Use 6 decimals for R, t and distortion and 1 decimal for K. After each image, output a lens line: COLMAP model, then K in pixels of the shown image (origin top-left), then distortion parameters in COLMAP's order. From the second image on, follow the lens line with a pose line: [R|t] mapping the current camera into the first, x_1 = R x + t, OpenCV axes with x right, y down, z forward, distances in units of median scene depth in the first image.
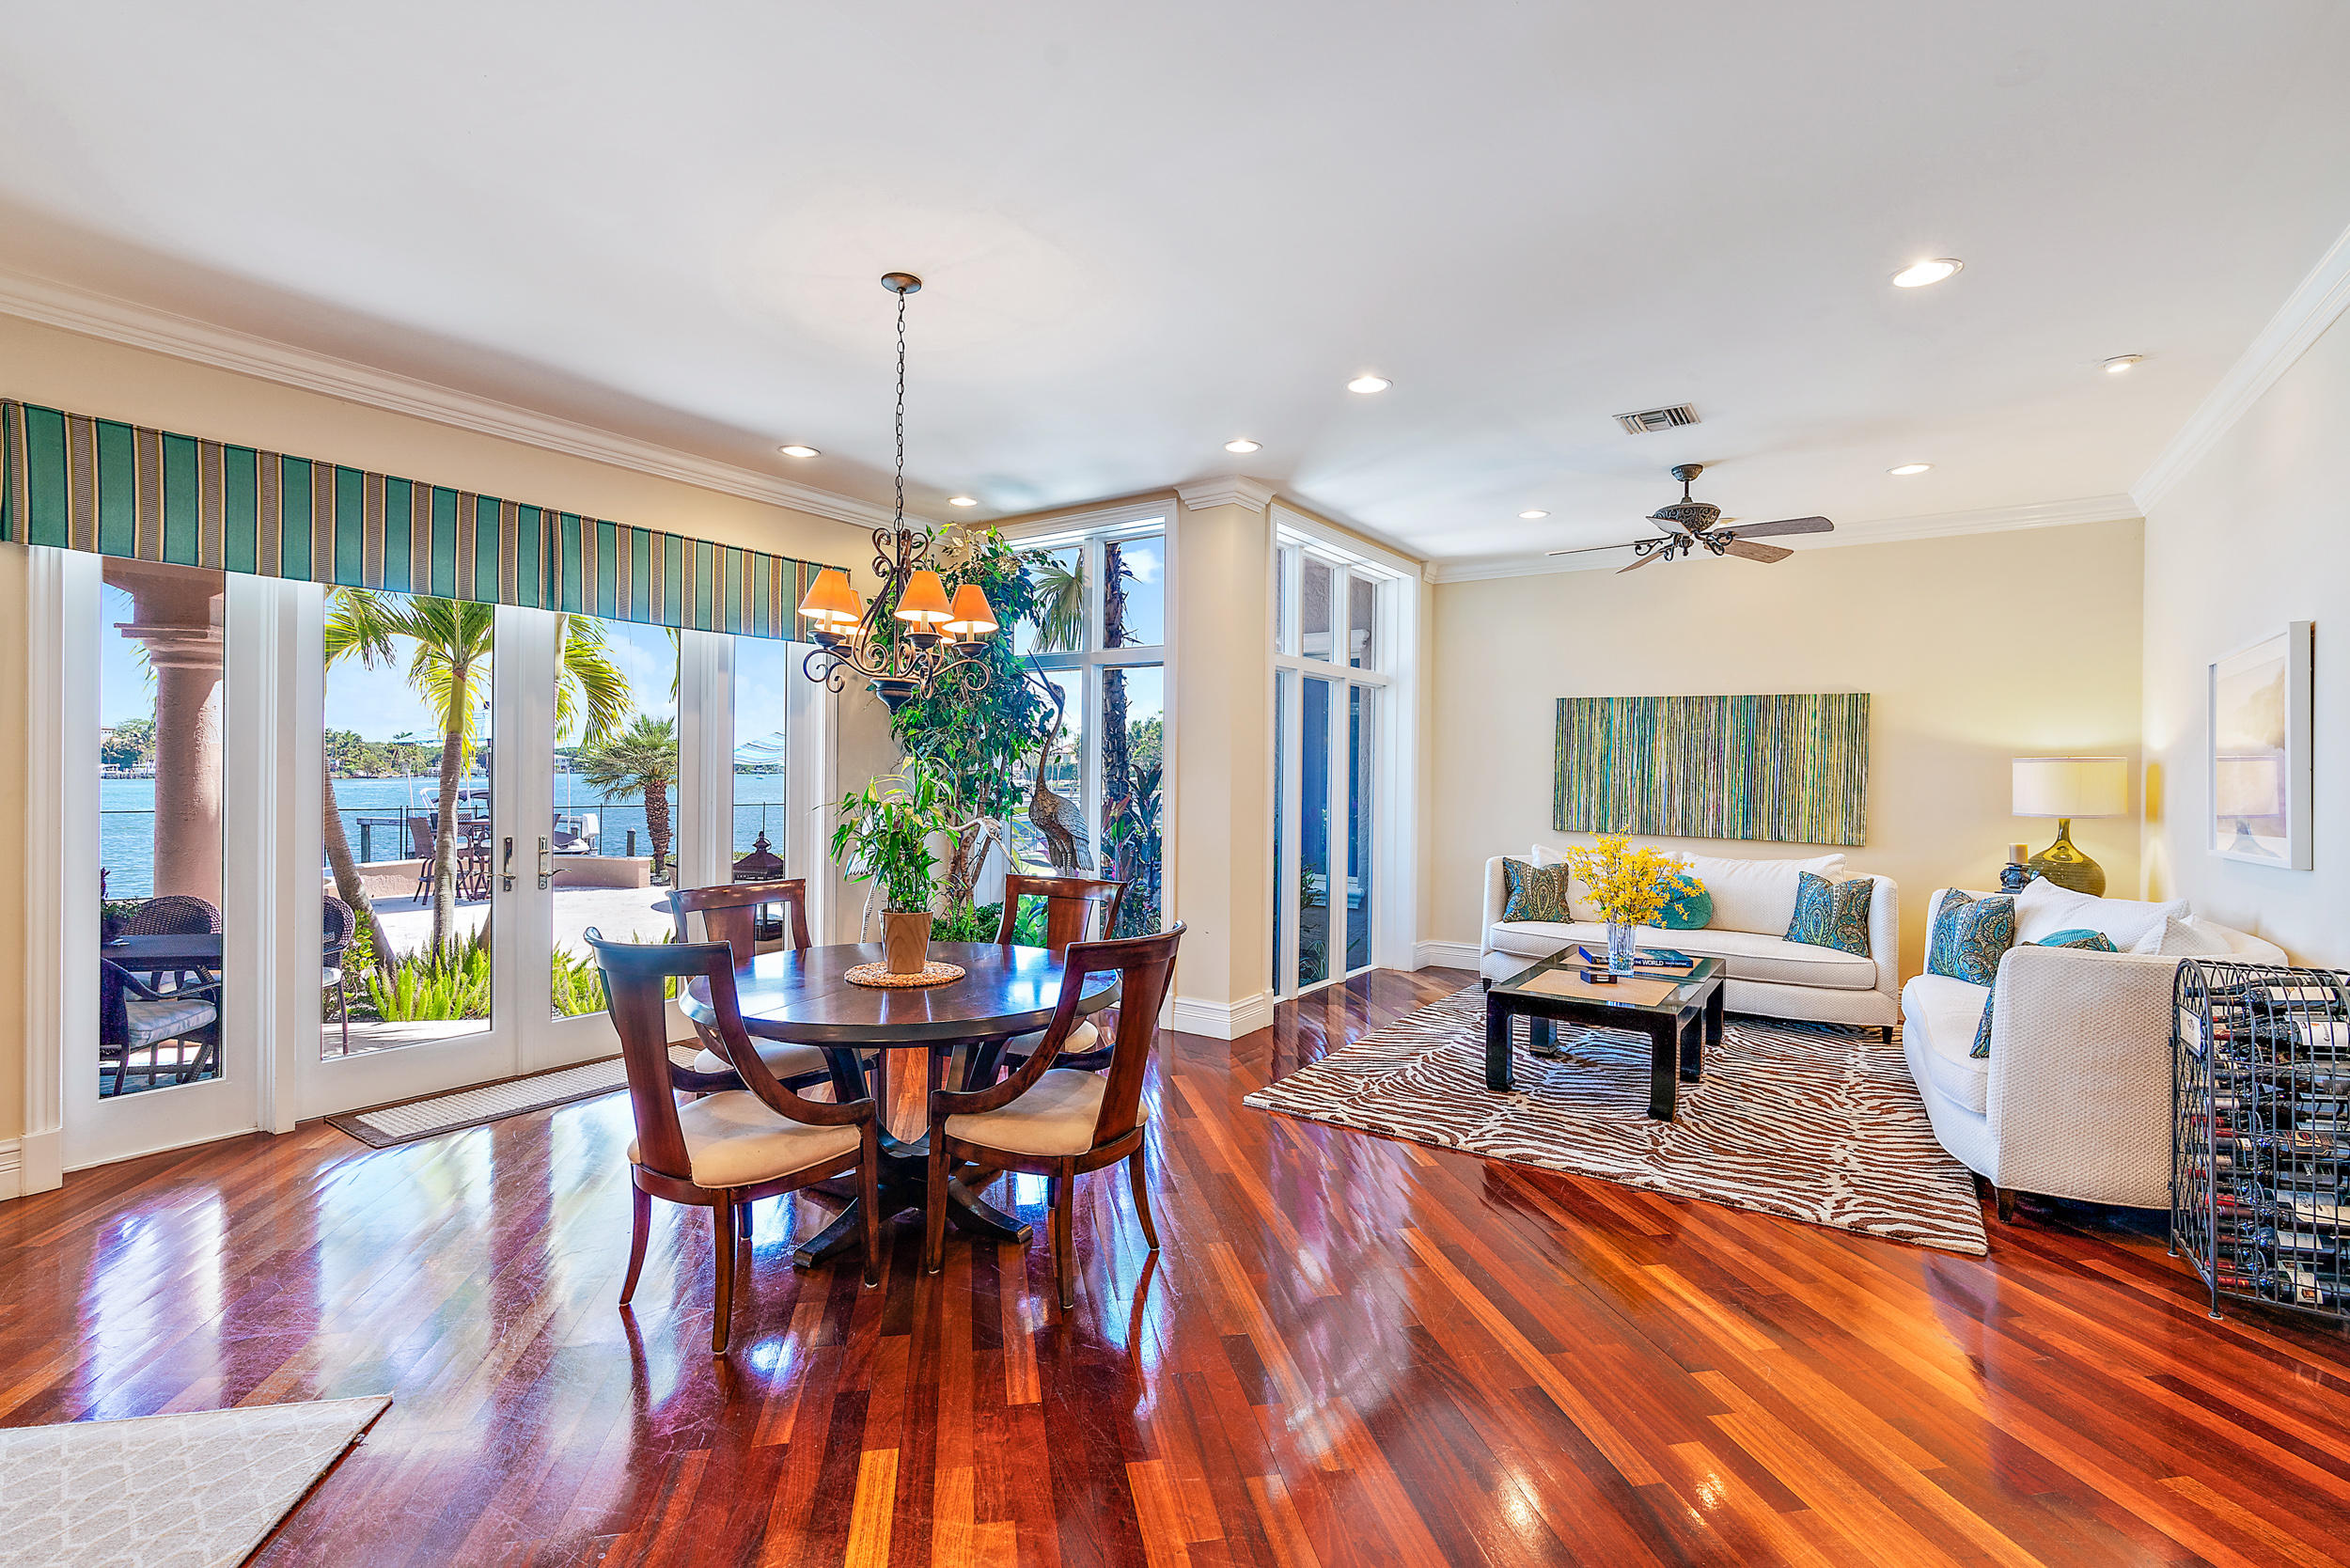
lens RADIAL K [[1065.3, 0, 1165.1], [0, 1065.3, 781.7], [0, 0, 1]] dist [-0.008073, 0.004113]
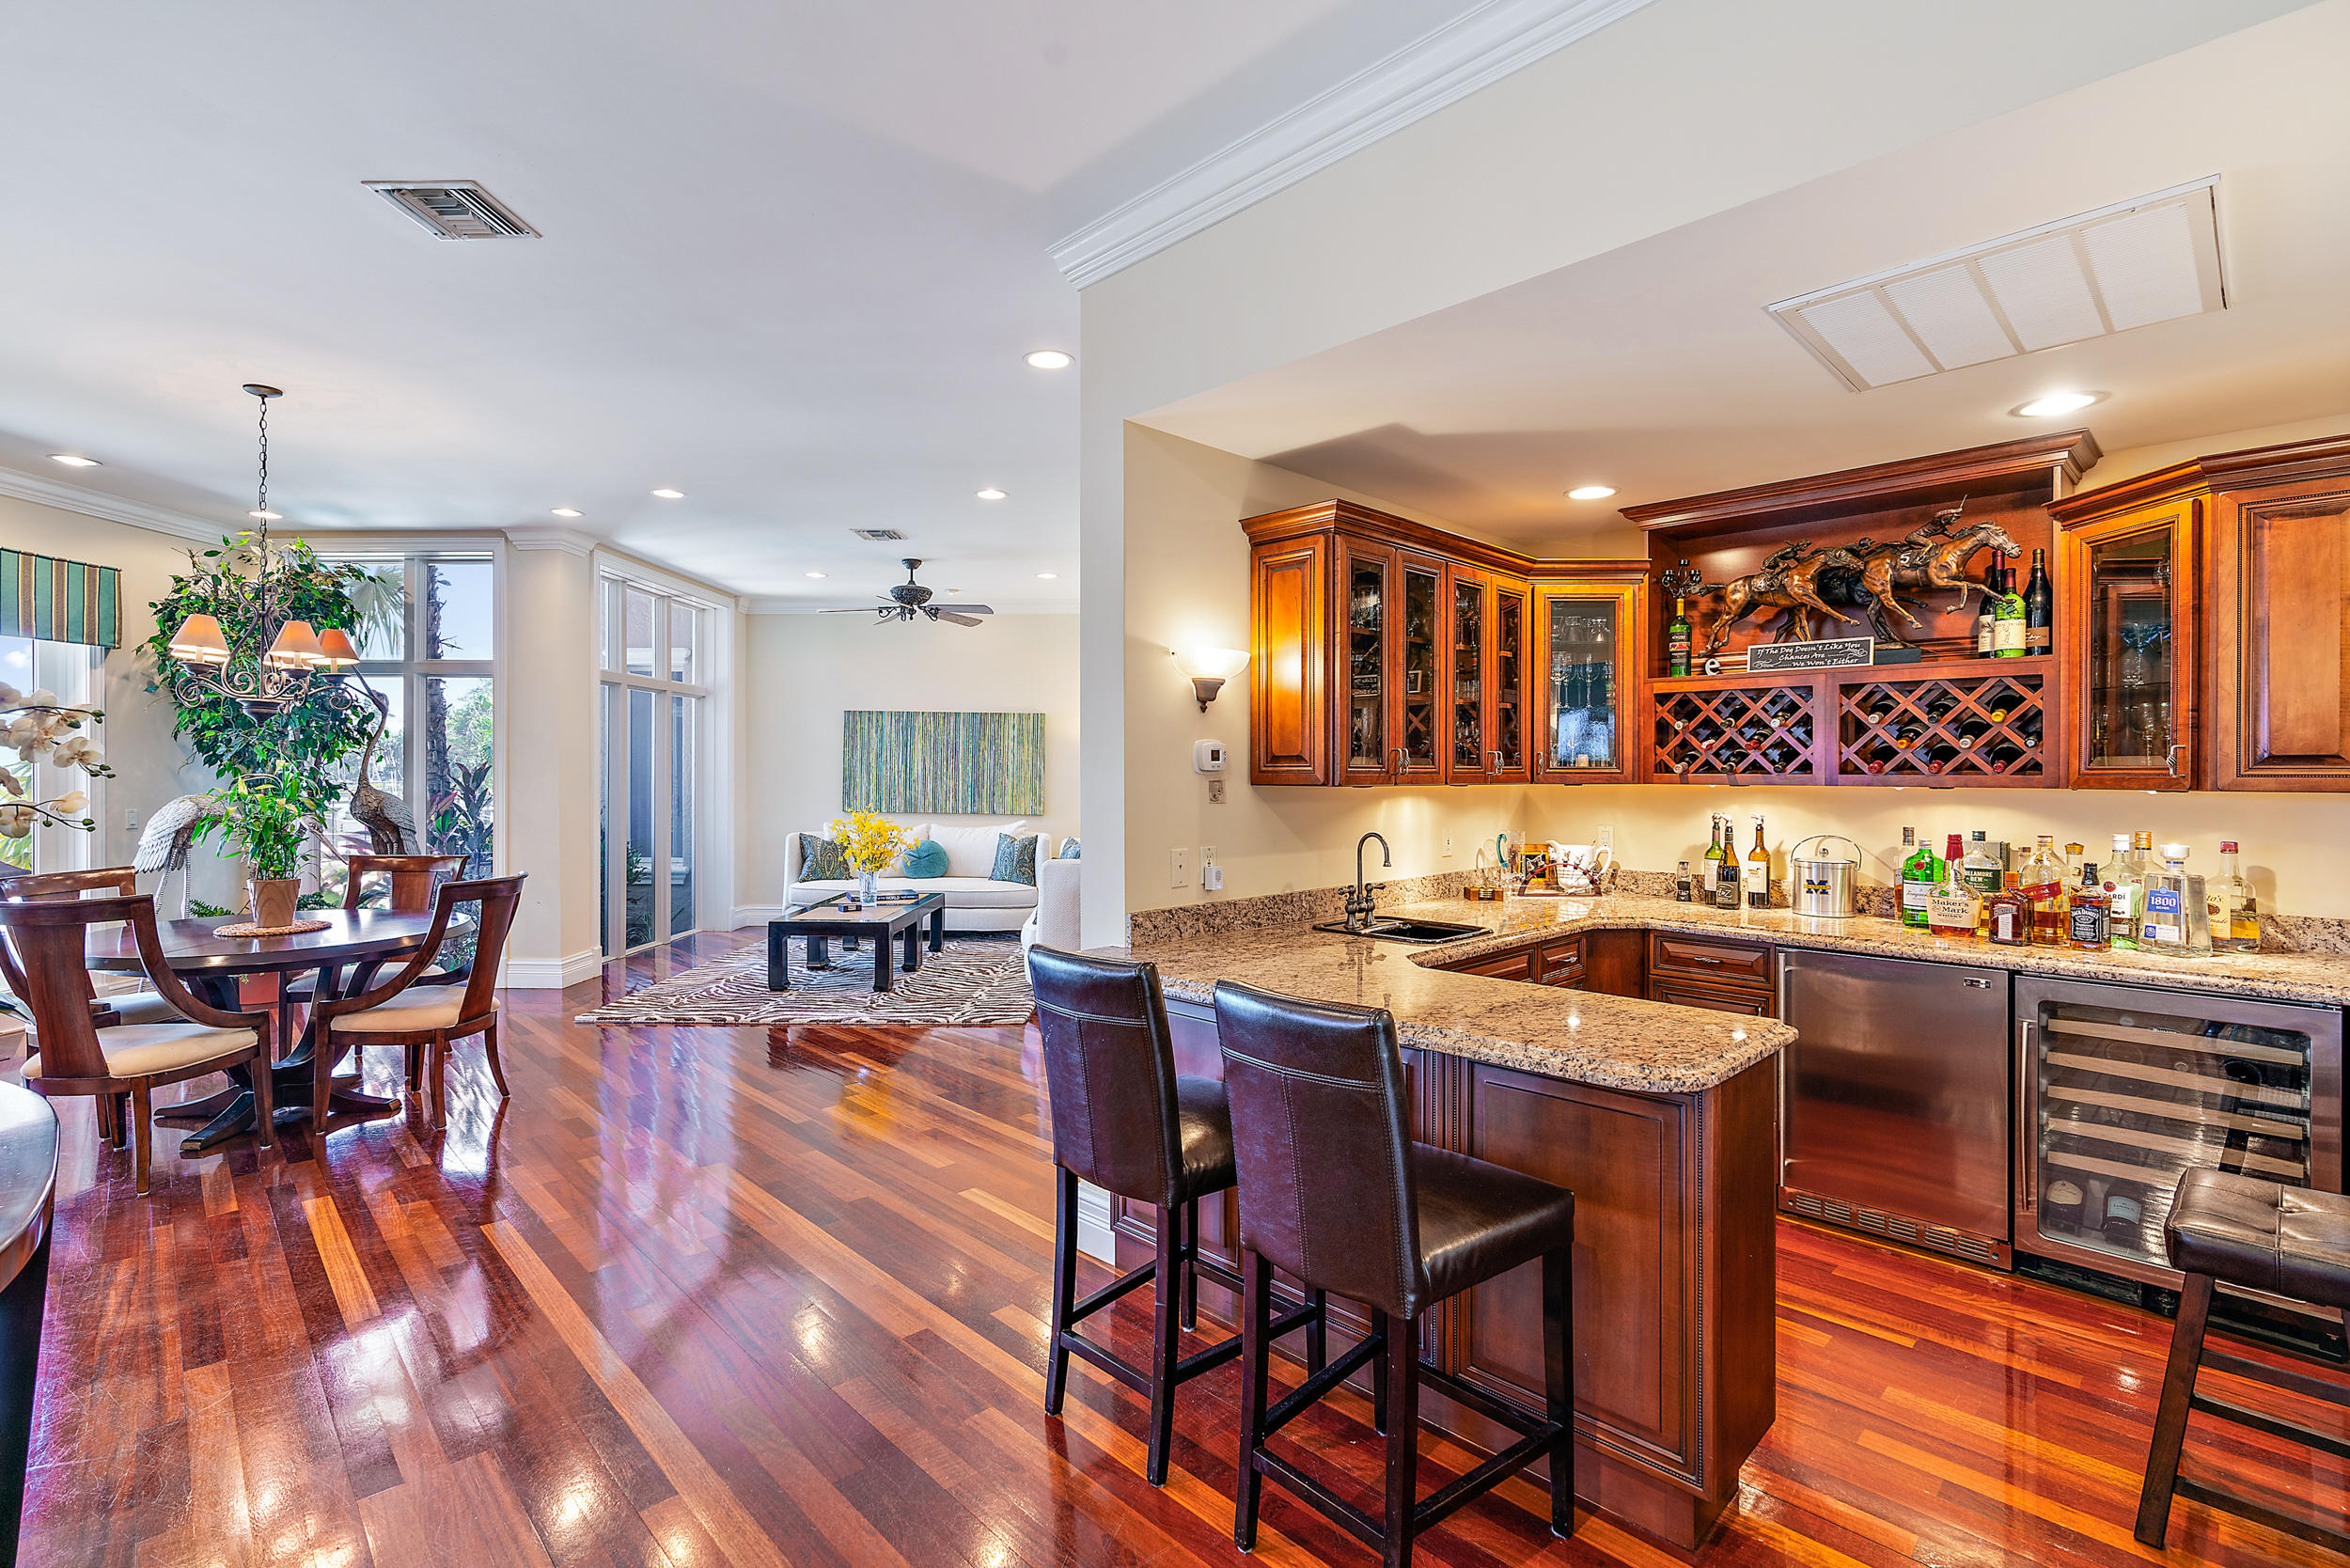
lens RADIAL K [[1065.3, 0, 1166.3], [0, 1065.3, 775.1], [0, 0, 1]] dist [-0.008073, 0.004113]
pose [[0.834386, -0.010824, 0.551074, -0.027395], [0.011329, 0.999933, 0.002487, 0.002361], [-0.551064, 0.004168, 0.834452, -0.374029]]
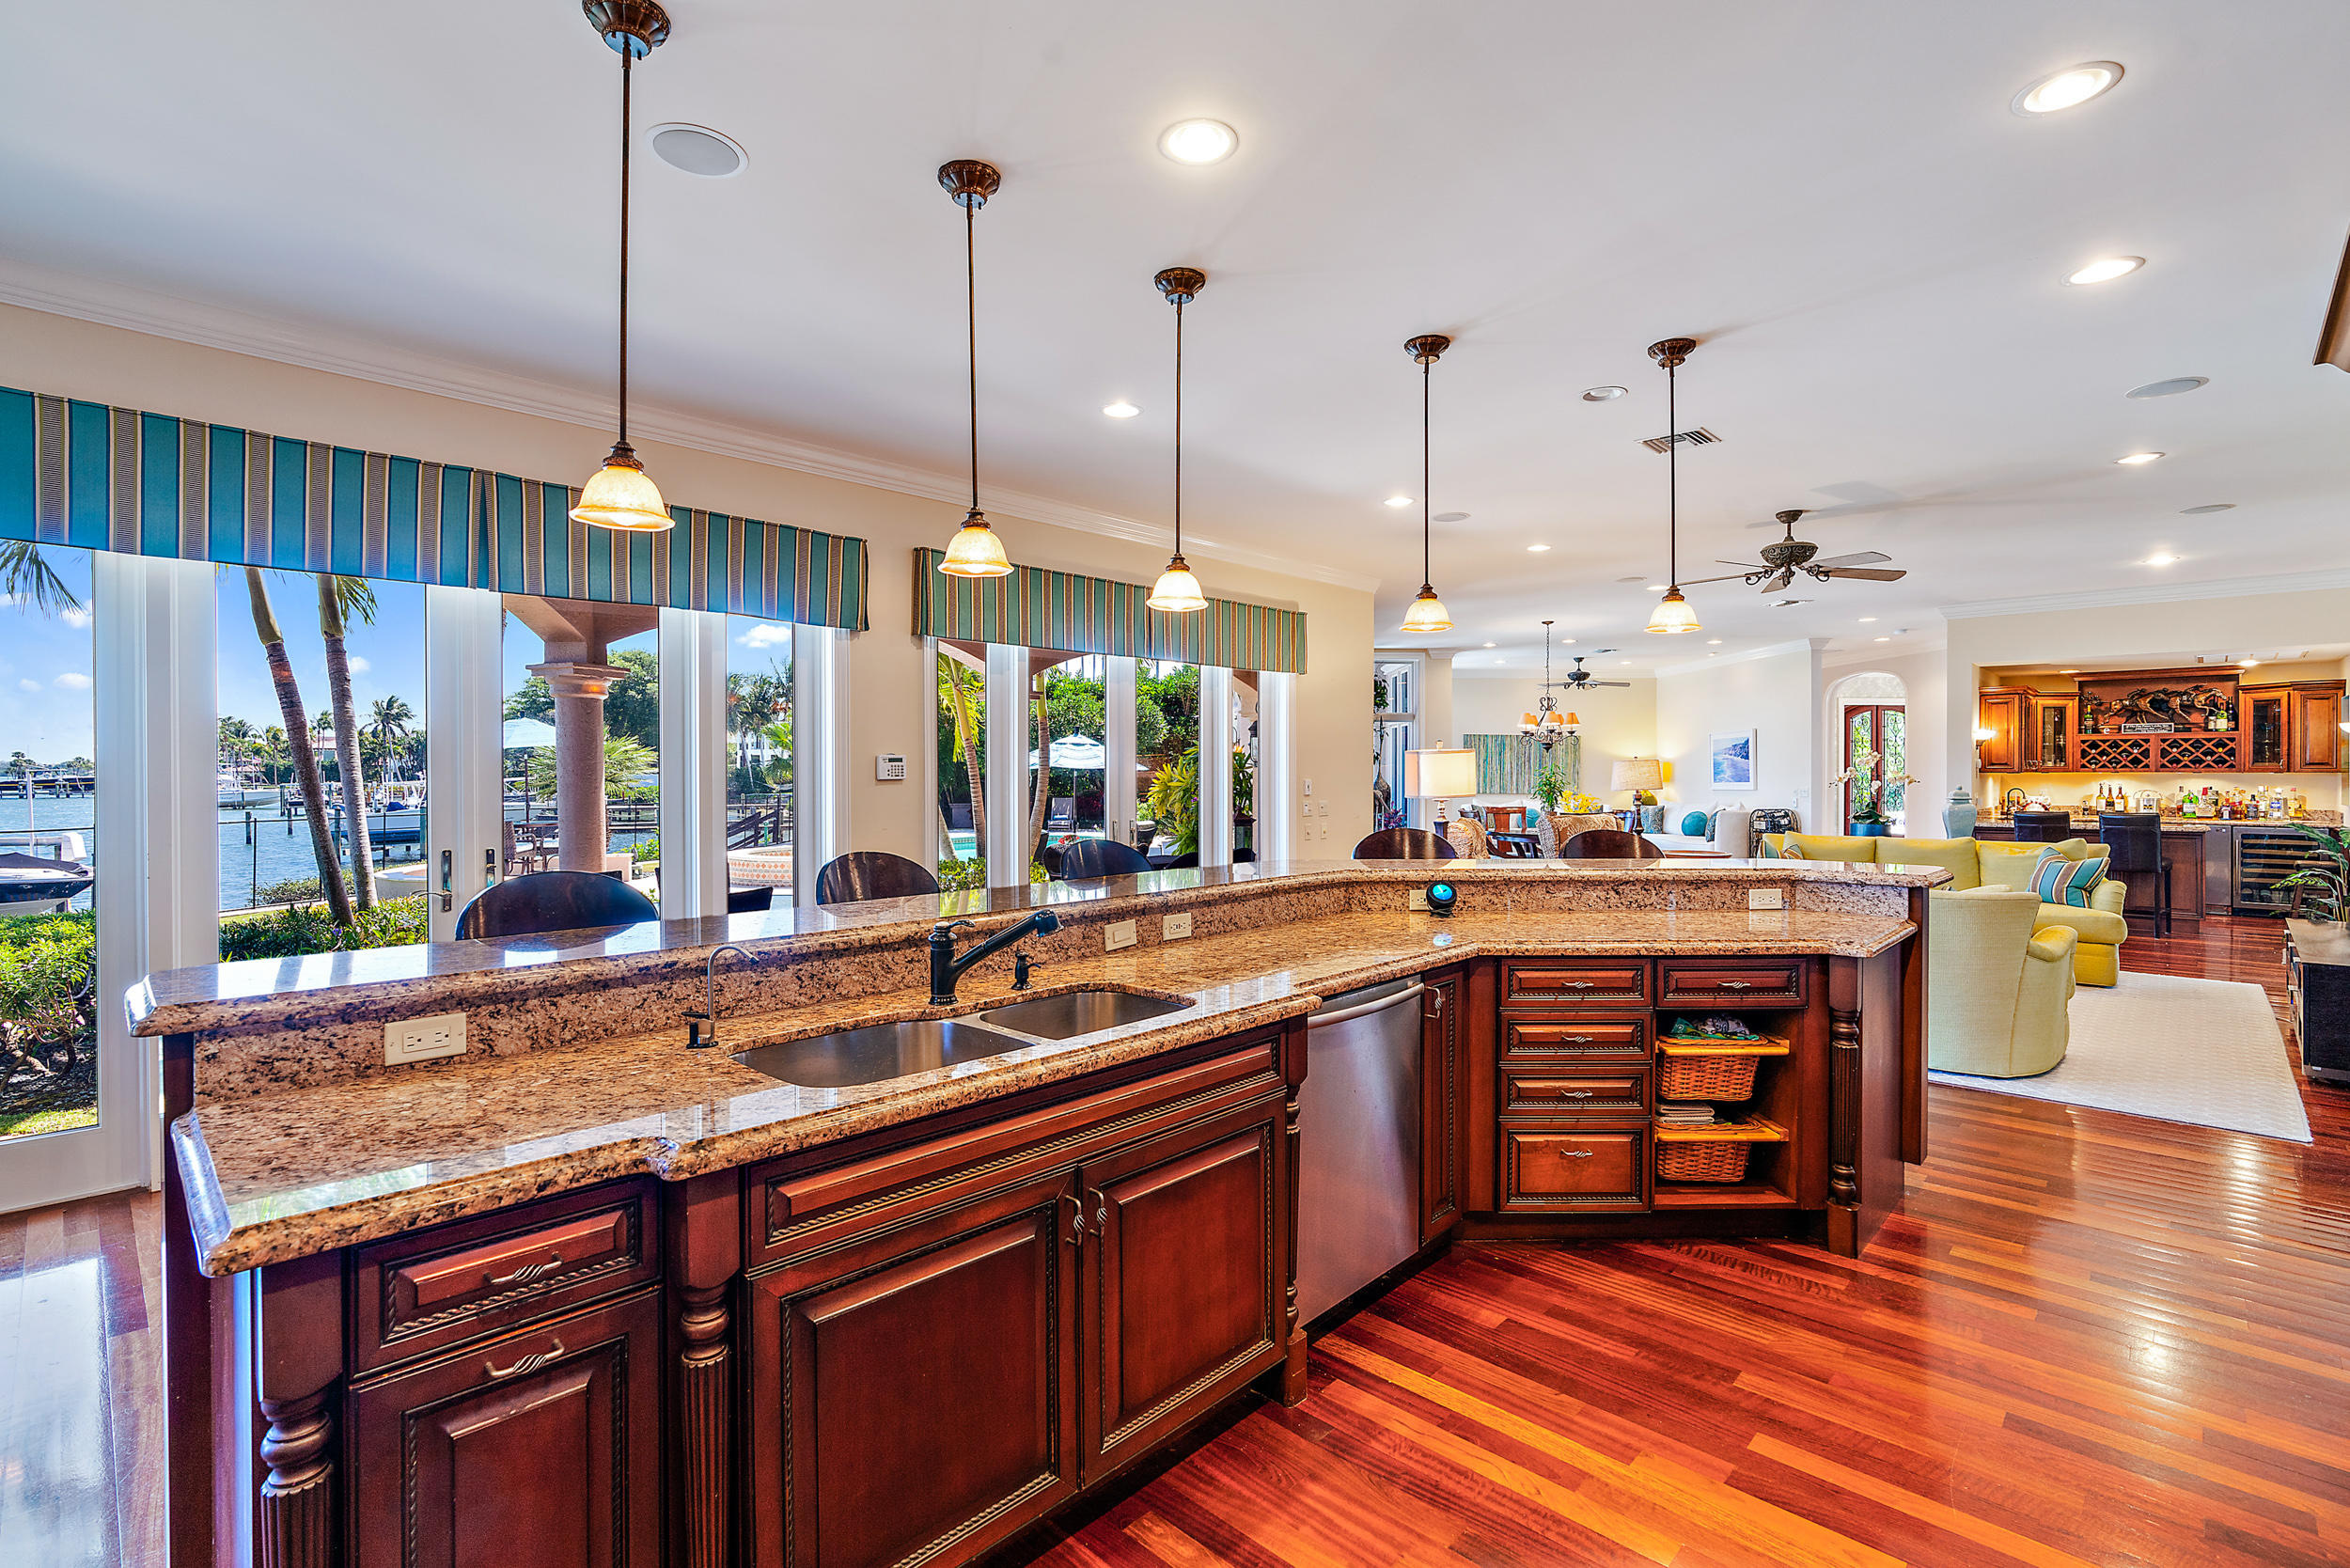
lens RADIAL K [[1065.3, 0, 1170.9], [0, 1065.3, 777.8], [0, 0, 1]] dist [-0.008073, 0.004113]
pose [[0.815945, -0.017051, 0.577878, -1.756968], [0.016047, 0.999848, 0.006844, -0.015349], [-0.577906, 0.003688, 0.816095, -0.577099]]
